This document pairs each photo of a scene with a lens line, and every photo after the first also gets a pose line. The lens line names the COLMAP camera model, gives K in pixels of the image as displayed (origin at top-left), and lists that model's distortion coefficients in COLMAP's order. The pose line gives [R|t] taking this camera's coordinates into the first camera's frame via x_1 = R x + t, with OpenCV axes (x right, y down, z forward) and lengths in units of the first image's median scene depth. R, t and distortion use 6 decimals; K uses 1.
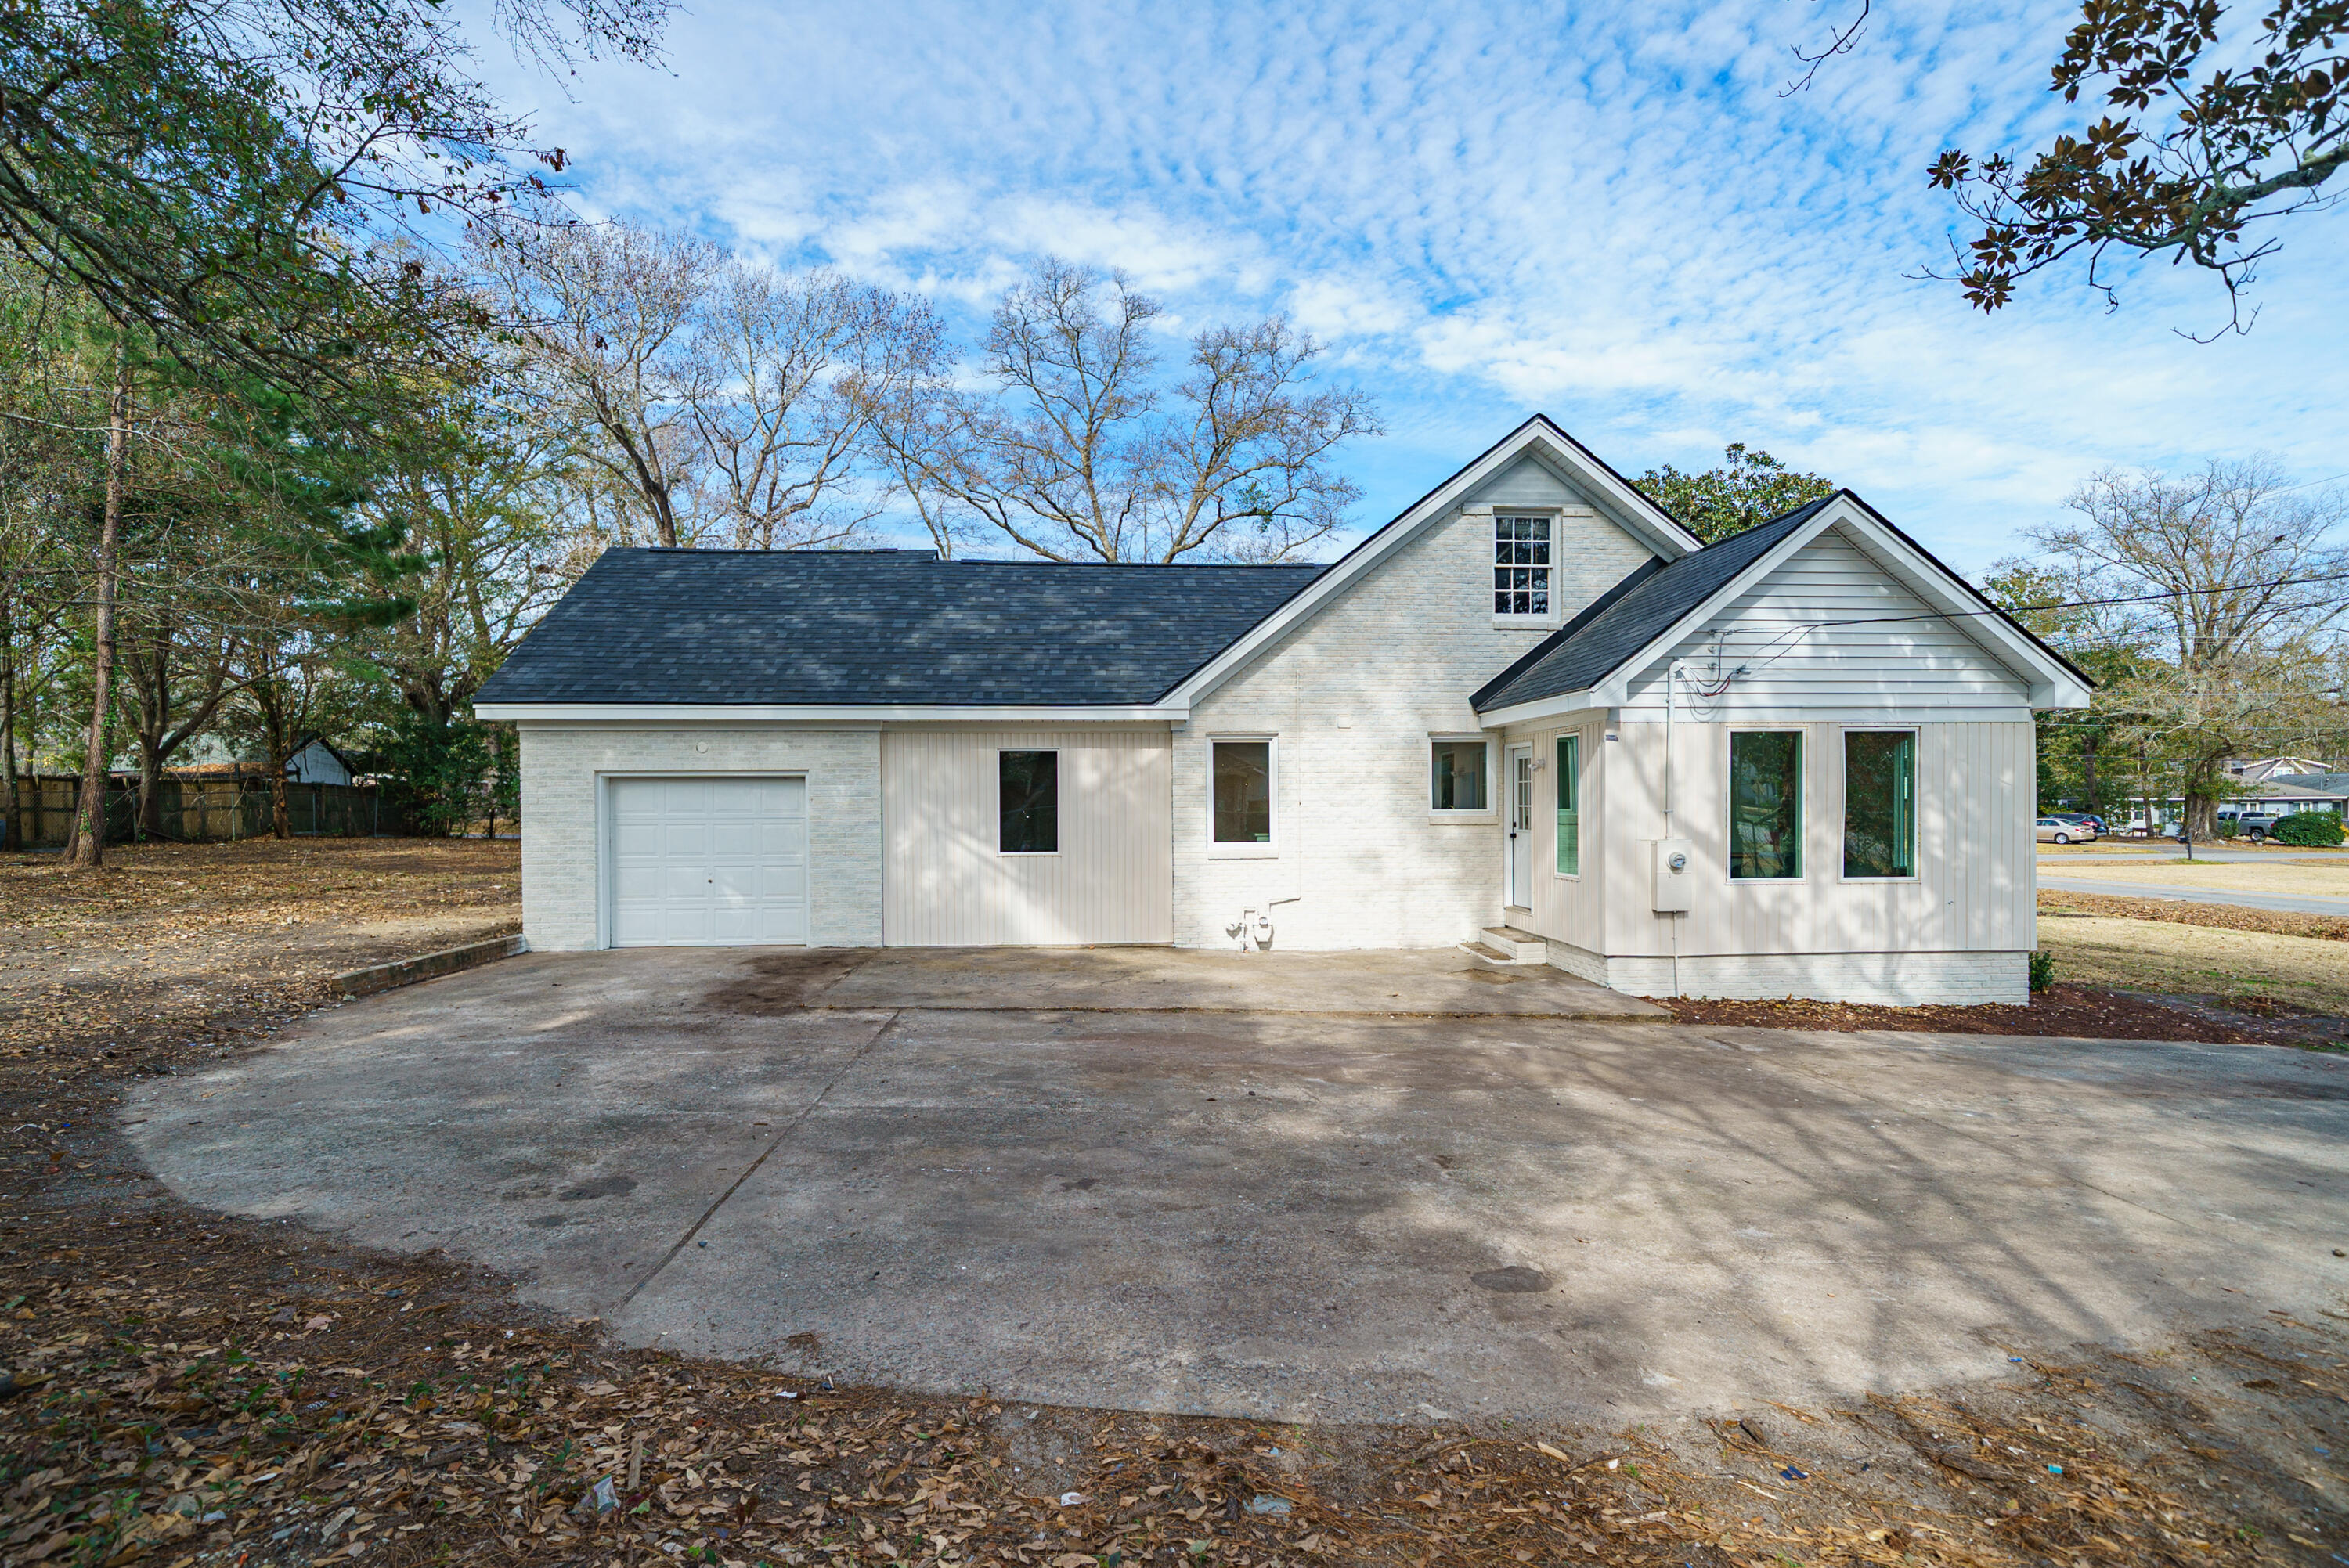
lens RADIAL K [[1077.9, 0, 1159.3], [0, 1077.9, 775.7], [0, 0, 1]] dist [0.004173, -0.002727]
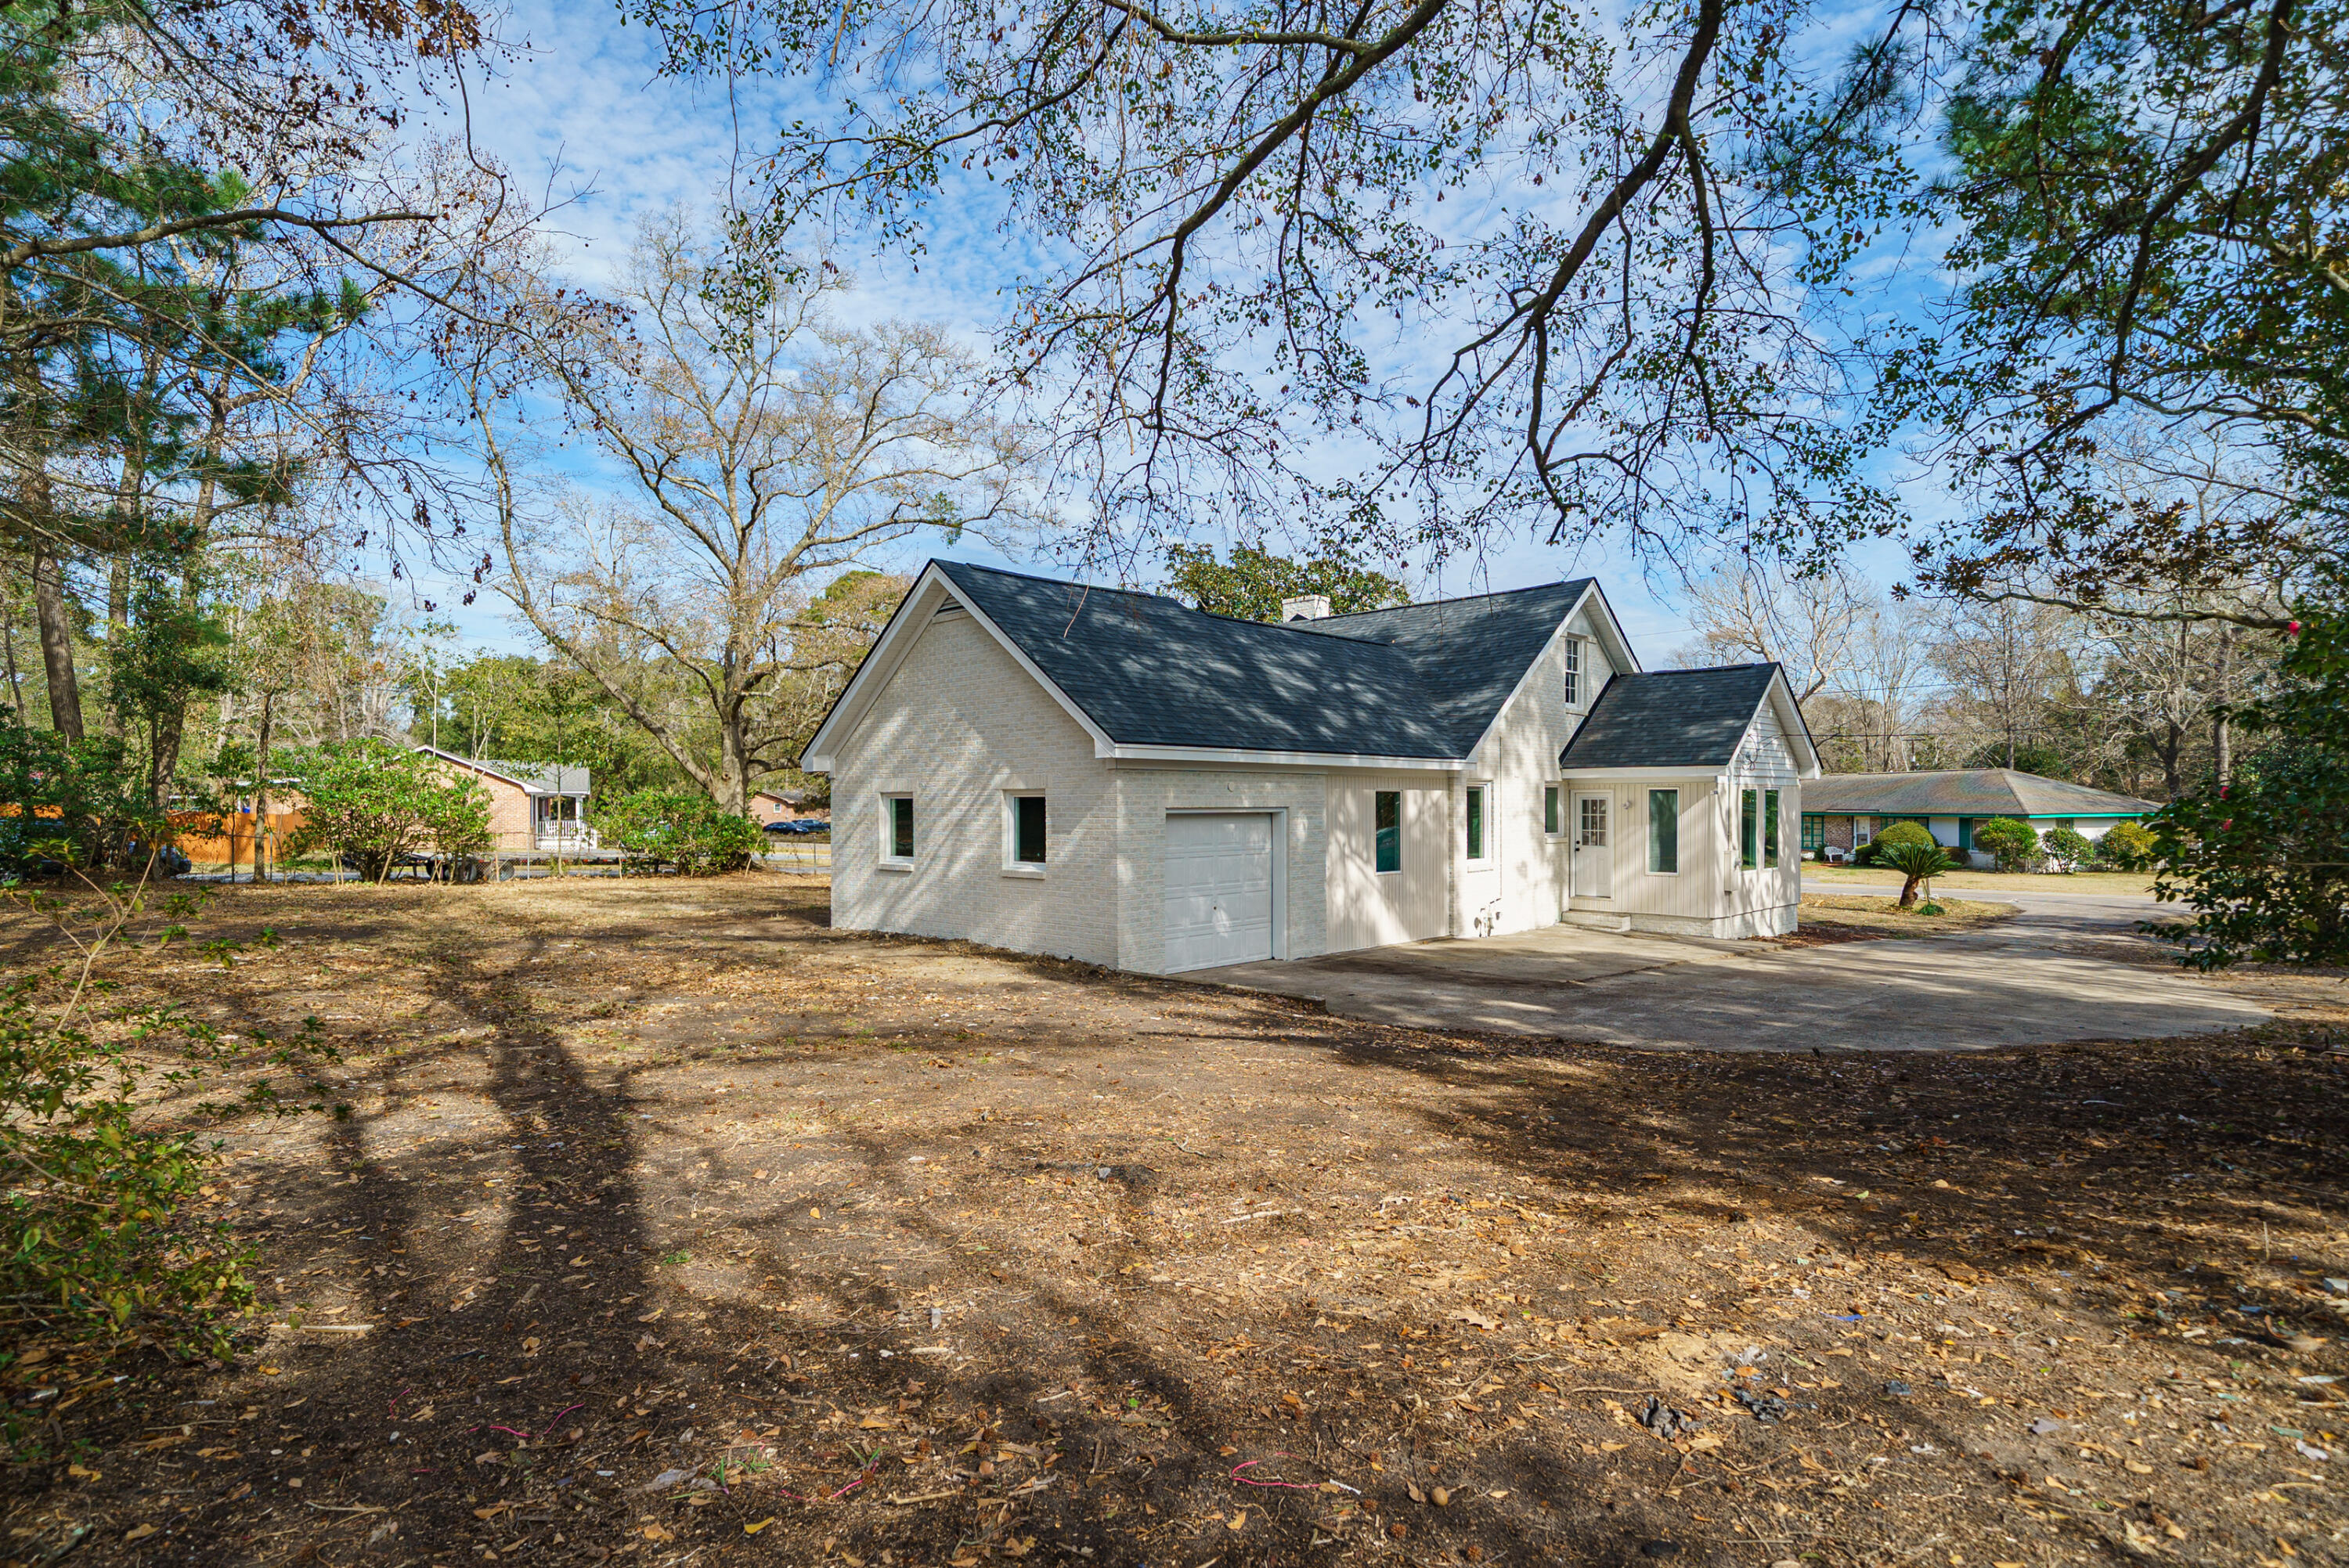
lens RADIAL K [[1193.2, 0, 1165.9], [0, 1193.2, 801.4], [0, 0, 1]] dist [-0.008971, 0.000910]
pose [[0.751721, 0.004862, 0.659463, -1.231323], [-0.018313, 0.999741, 0.013503, -0.025212], [-0.659227, -0.022228, 0.751615, 0.114136]]
